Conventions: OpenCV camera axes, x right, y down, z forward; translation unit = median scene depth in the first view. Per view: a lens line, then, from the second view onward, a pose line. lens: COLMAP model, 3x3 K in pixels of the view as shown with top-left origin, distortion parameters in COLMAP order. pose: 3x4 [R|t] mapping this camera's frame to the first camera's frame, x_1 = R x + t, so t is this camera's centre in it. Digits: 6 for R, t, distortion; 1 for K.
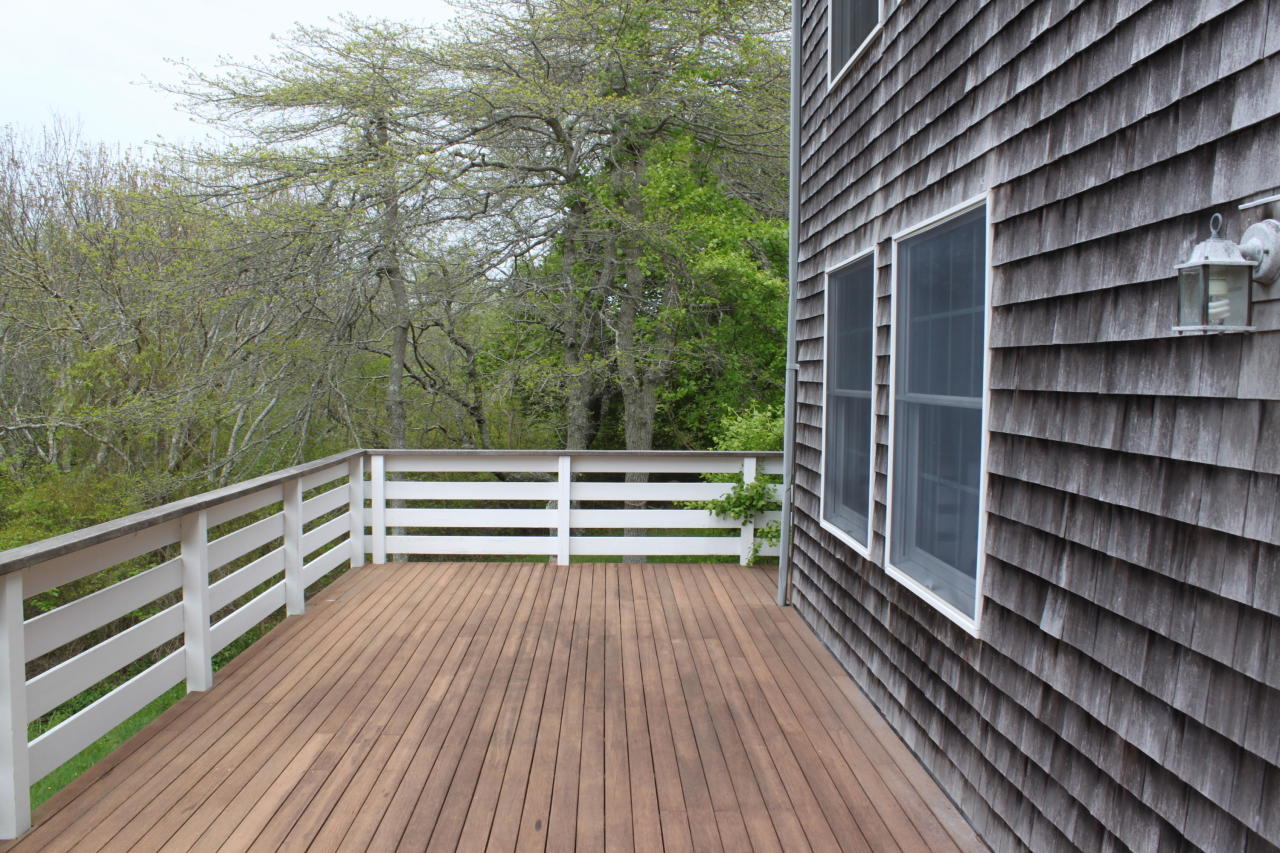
lens RADIAL K [[1100.1, 0, 639.5], [0, 1100.1, 426.4], [0, 0, 1]] dist [-0.171272, 0.129533]
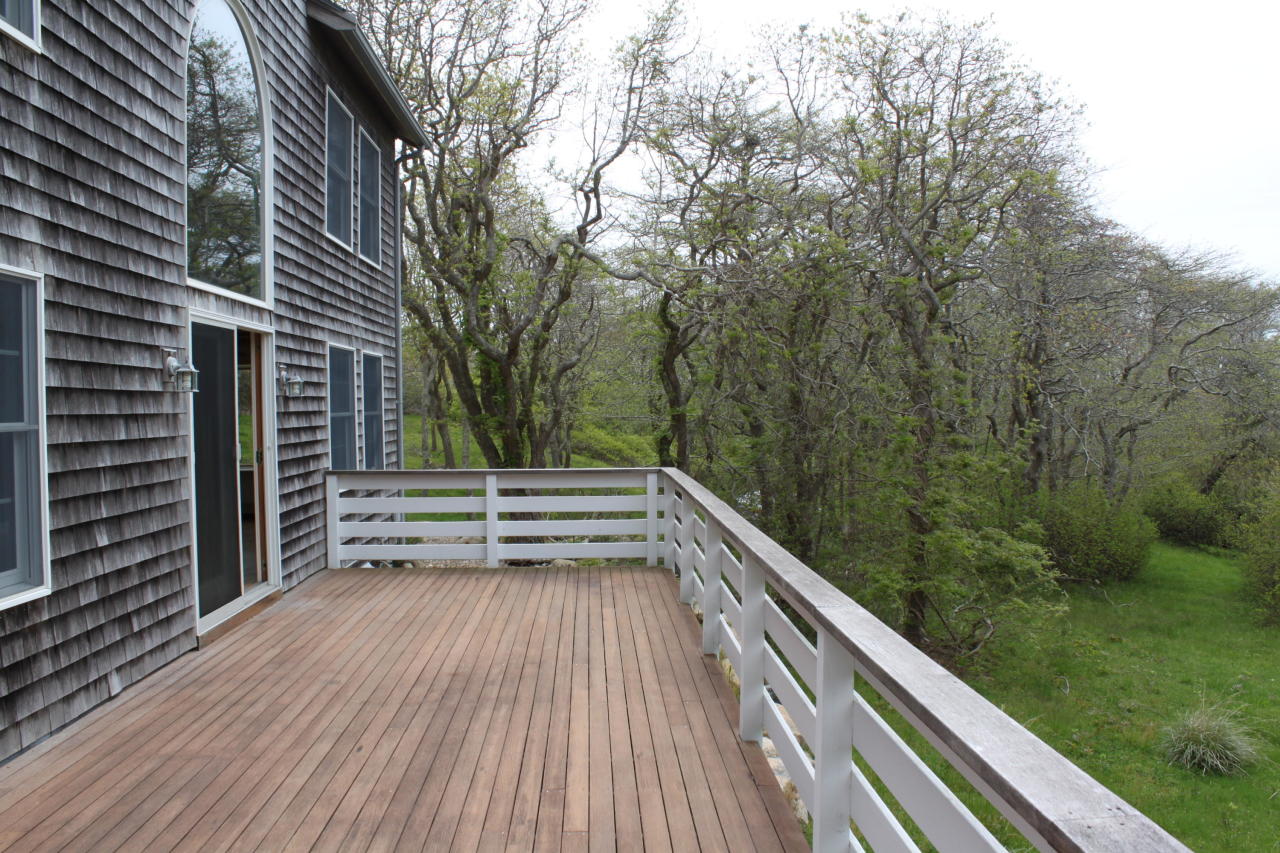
lens RADIAL K [[1100.1, 0, 642.9], [0, 1100.1, 428.9], [0, 0, 1]] dist [-0.171272, 0.129533]
pose [[-0.999848, -0.003042, -0.017144, -0.380920], [-0.004120, 0.997992, 0.063208, -0.093771], [0.016917, 0.063269, -0.997853, 2.099389]]
